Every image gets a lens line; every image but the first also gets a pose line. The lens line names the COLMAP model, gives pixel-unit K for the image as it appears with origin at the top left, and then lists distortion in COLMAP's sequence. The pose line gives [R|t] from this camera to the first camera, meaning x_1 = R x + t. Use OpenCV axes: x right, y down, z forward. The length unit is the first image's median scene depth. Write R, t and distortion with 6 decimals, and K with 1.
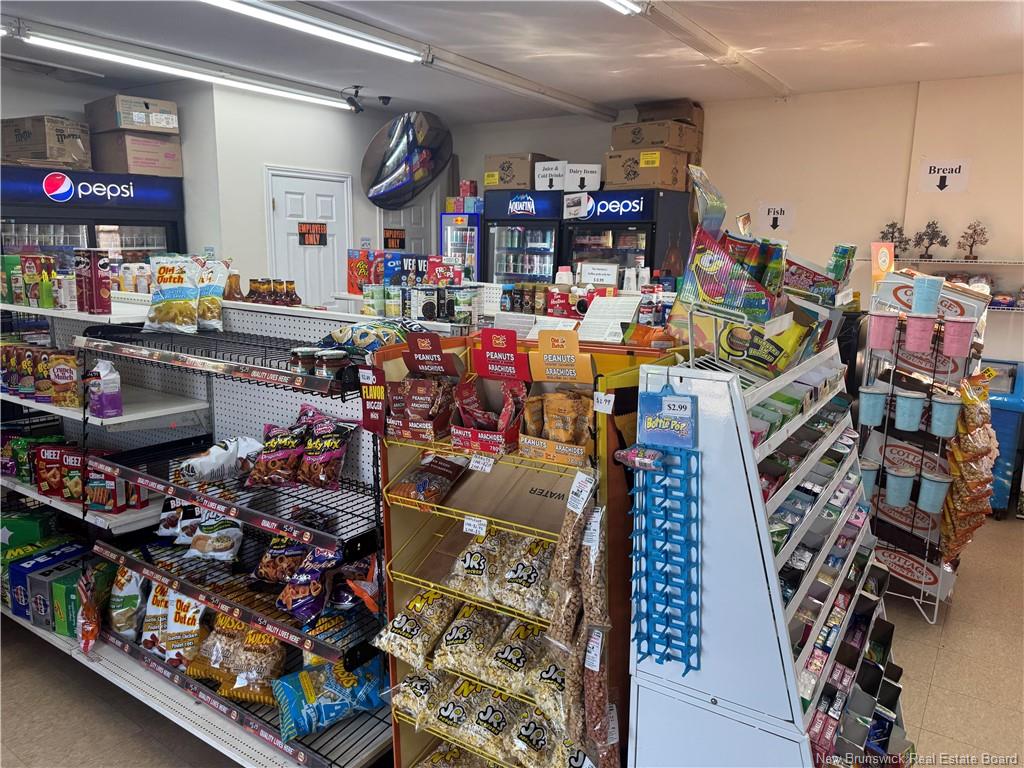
lens RADIAL K [[730.8, 0, 534.9], [0, 730.8, 380.8], [0, 0, 1]] dist [0.054346, -0.067597]
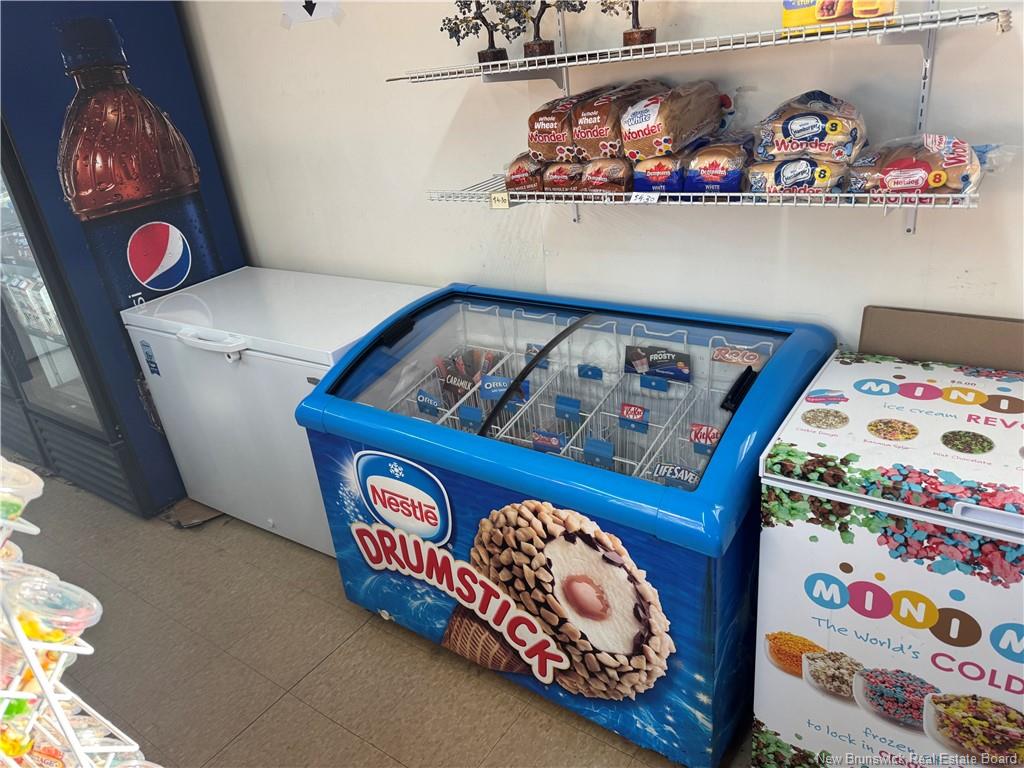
lens RADIAL K [[730.8, 0, 510.2], [0, 730.8, 385.4], [0, 0, 1]] dist [0.054346, -0.067597]
pose [[0.989687, -0.098411, -0.104087, 0.571181], [0.121145, 0.962786, 0.241592, -0.106894], [0.076439, -0.251710, 0.964779, 0.658343]]
